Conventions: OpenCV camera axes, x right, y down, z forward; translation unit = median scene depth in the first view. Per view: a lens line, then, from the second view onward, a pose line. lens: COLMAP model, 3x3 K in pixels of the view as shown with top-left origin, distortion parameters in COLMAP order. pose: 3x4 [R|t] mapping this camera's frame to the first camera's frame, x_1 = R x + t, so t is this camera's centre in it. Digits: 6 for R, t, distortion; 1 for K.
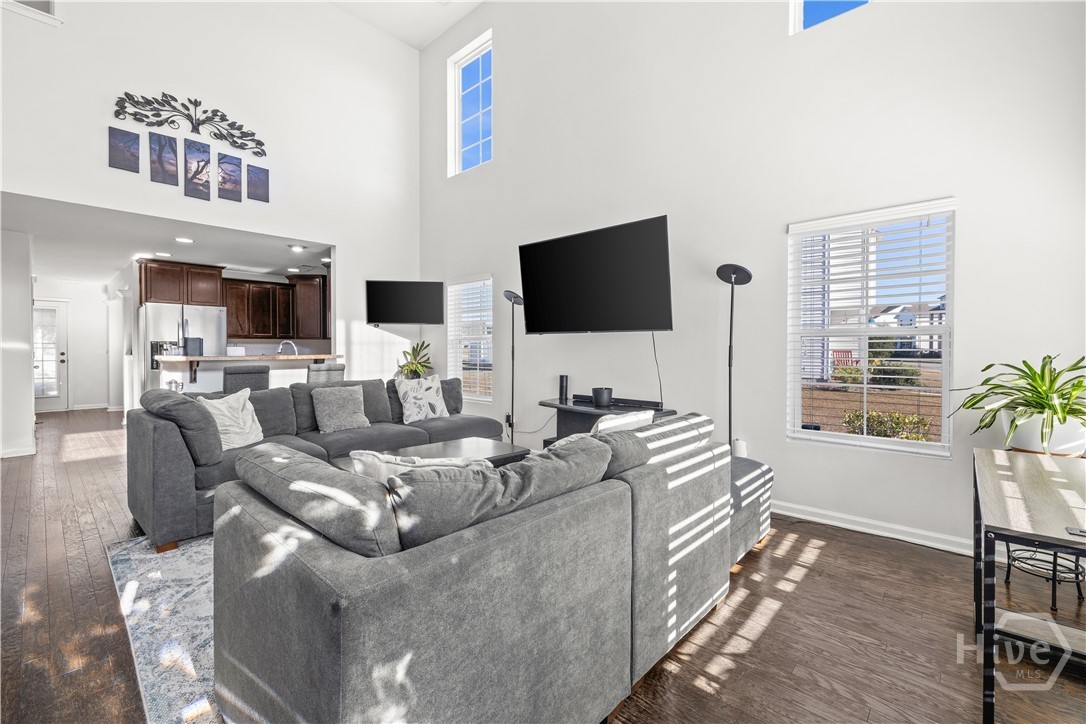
lens RADIAL K [[468.3, 0, 541.6], [0, 468.3, 345.2], [0, 0, 1]] dist [0.000433, 0.000165]
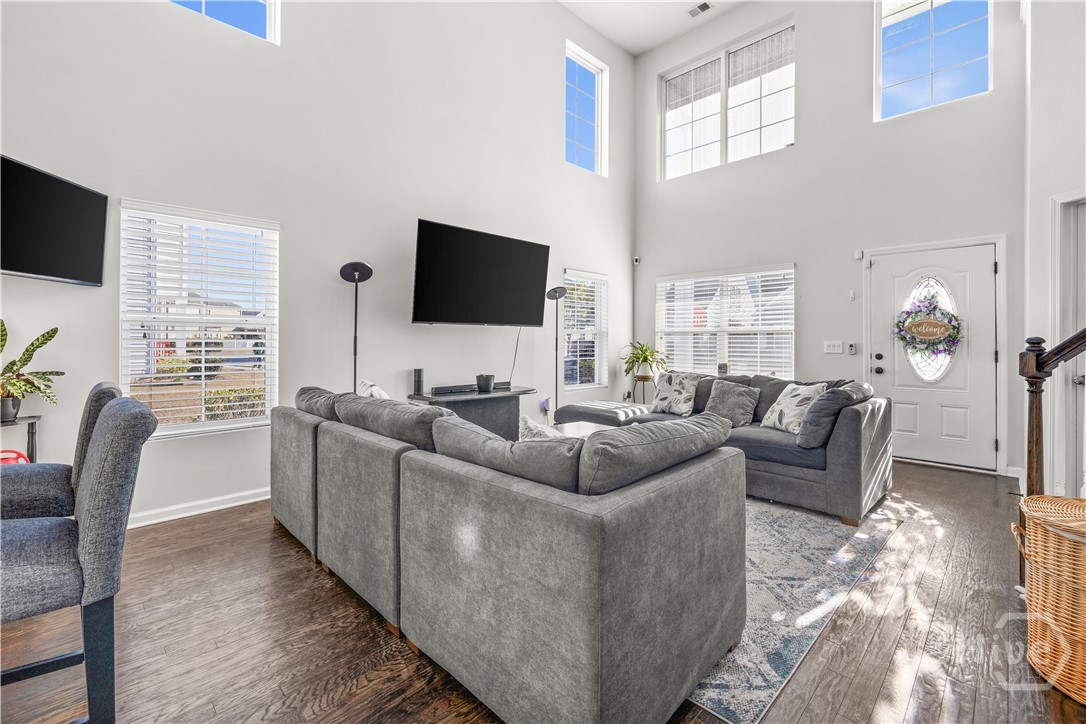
lens RADIAL K [[468.3, 0, 541.6], [0, 468.3, 345.2], [0, 0, 1]] dist [0.000433, 0.000165]
pose [[0.041213, -0.004817, 0.999139, -0.976415], [-0.003428, 0.999982, 0.004963, 0.013779], [-0.999144, -0.003629, 0.041196, 0.816463]]
